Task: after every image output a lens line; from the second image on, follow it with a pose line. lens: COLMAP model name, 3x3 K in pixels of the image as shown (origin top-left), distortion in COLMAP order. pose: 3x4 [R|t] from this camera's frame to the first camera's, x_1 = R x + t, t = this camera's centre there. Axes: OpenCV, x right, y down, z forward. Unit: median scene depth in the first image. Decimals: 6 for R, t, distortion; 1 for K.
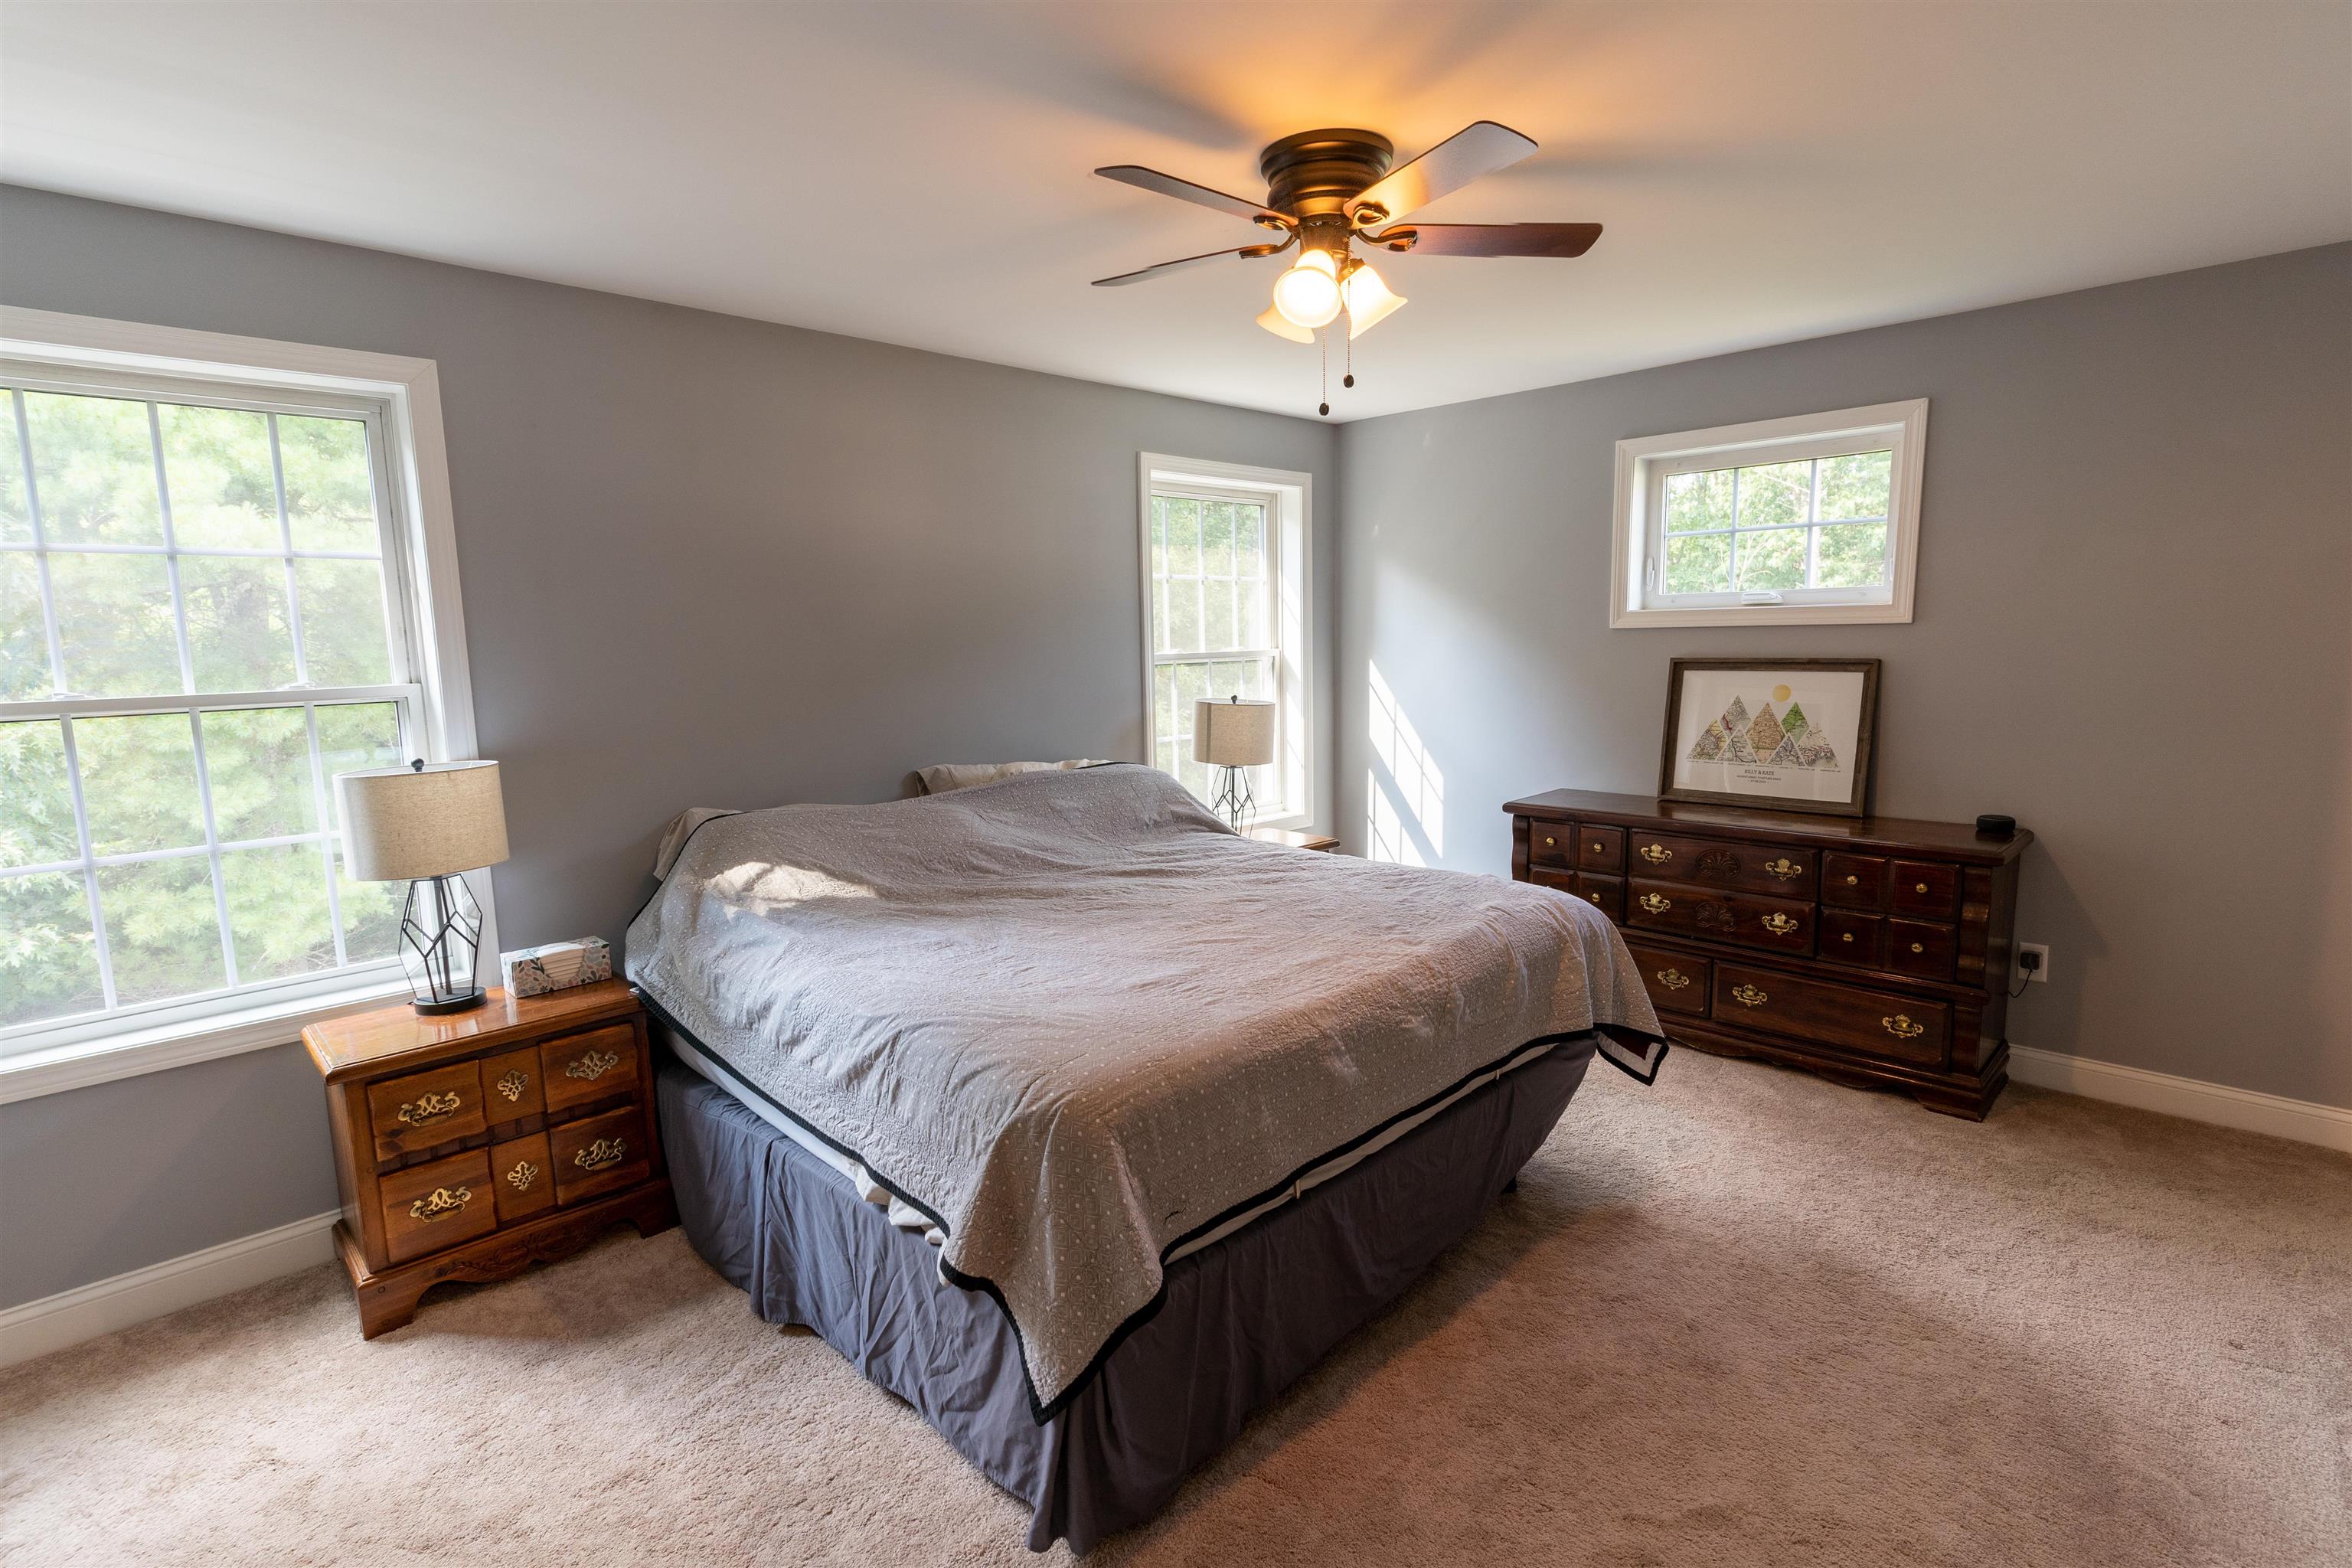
lens RADIAL K [[1122.1, 0, 1176.0], [0, 1122.1, 784.0], [0, 0, 1]] dist [-0.000430, -0.000167]
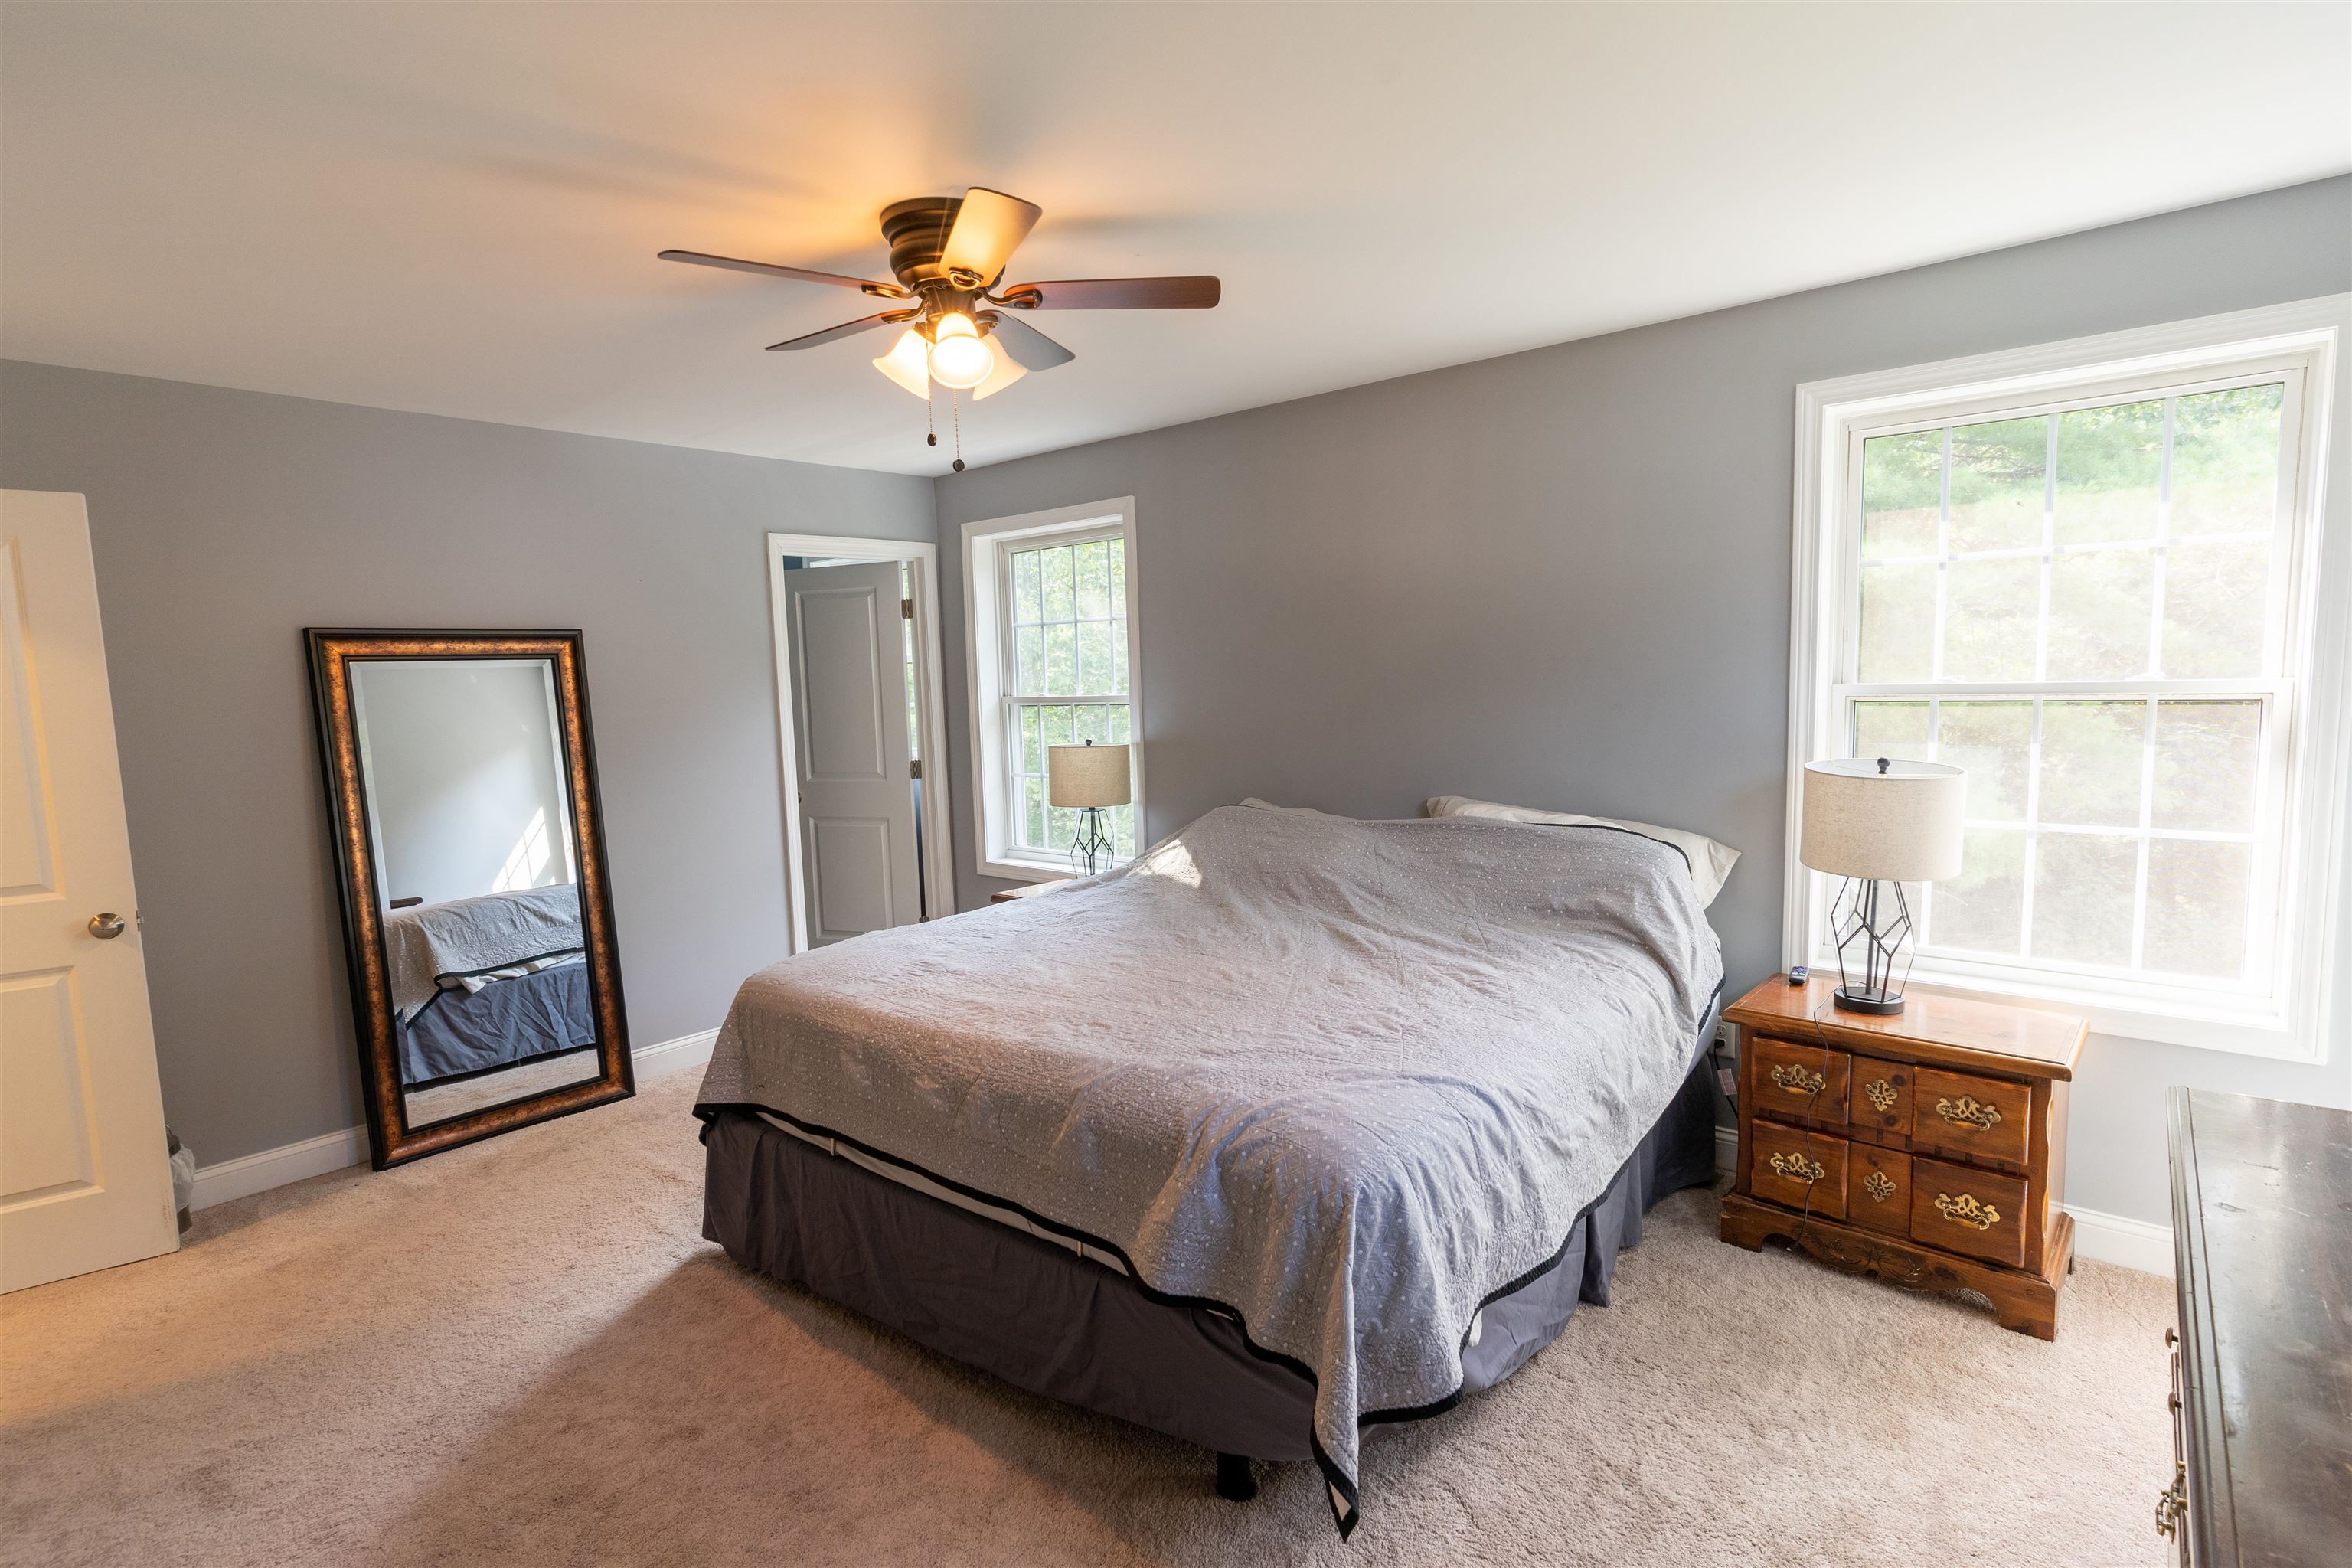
lens RADIAL K [[1122.1, 0, 1176.0], [0, 1122.1, 784.0], [0, 0, 1]] dist [-0.000430, -0.000167]
pose [[0.101246, 0.121184, -0.987453, 1.054958], [-0.104613, 0.988348, 0.110567, -0.160056], [0.989346, 0.092106, 0.112744, 0.976959]]
